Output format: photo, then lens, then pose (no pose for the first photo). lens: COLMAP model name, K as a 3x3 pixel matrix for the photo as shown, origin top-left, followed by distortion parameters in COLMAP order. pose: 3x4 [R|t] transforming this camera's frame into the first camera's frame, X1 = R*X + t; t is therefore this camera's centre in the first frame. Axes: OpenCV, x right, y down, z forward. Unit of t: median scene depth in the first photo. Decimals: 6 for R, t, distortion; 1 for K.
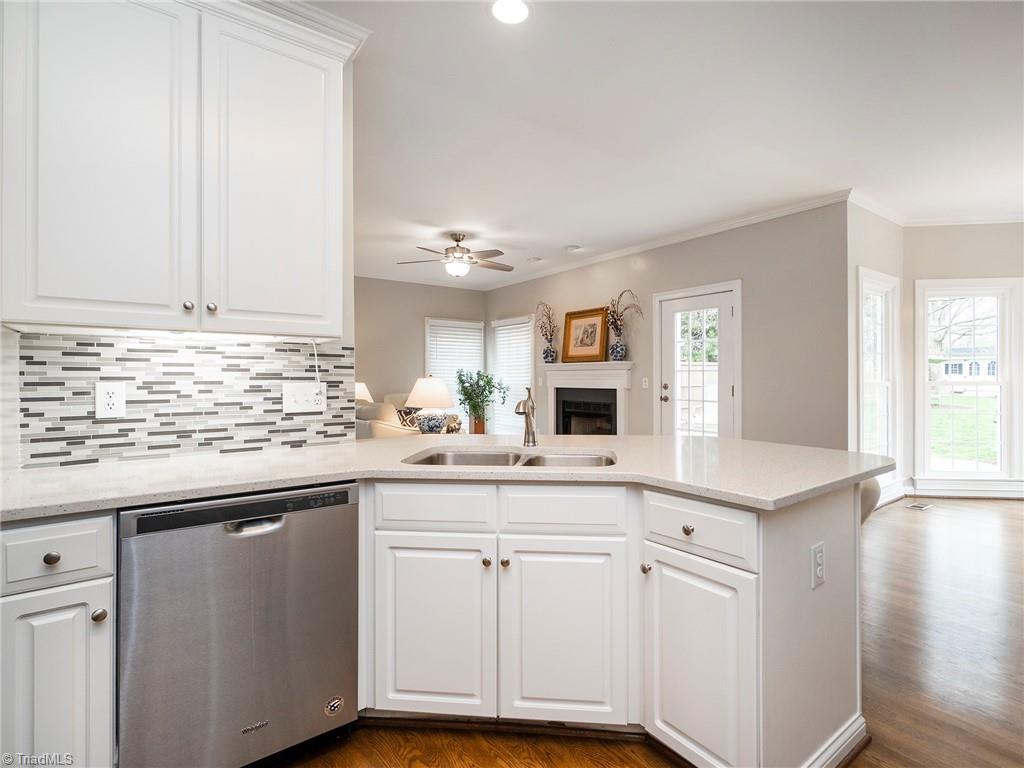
lens RADIAL K [[515.8, 0, 518.0], [0, 515.8, 379.0], [0, 0, 1]] dist [0.016796, 0.001145]
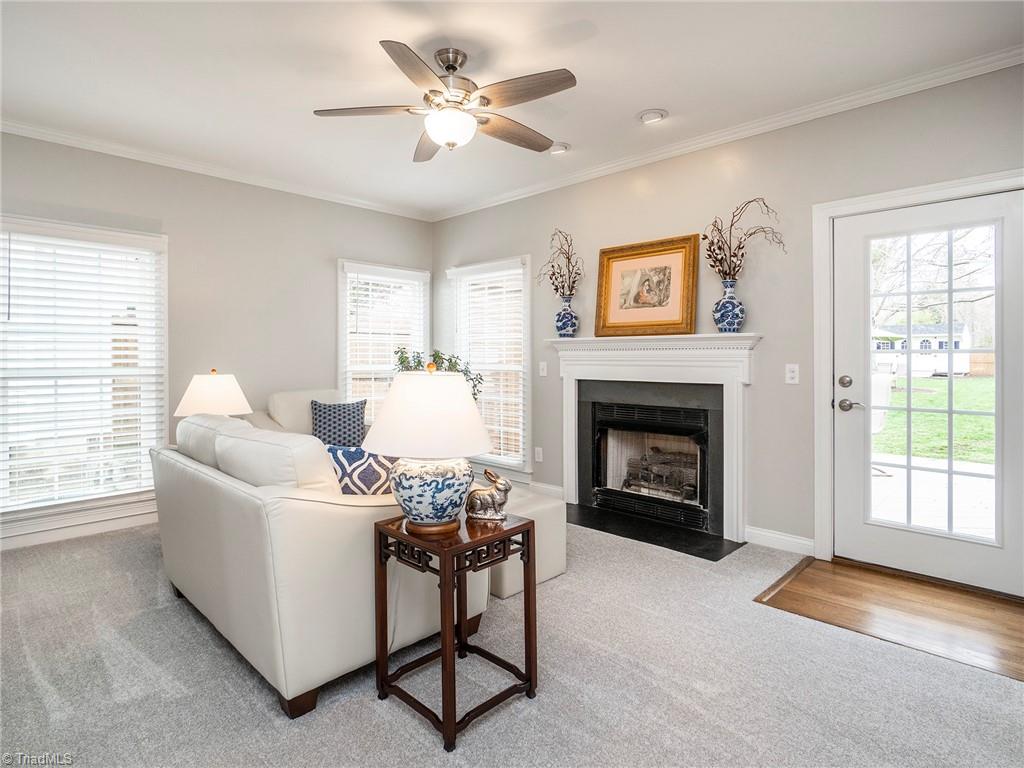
lens RADIAL K [[558.3, 0, 477.4], [0, 558.3, 366.4], [0, 0, 1]] dist [-0.003818, -0.000661]
pose [[0.990193, -0.002926, 0.139676, -0.214366], [0.000761, 0.999879, 0.015549, -0.013223], [-0.139704, -0.015290, 0.990075, 0.664031]]
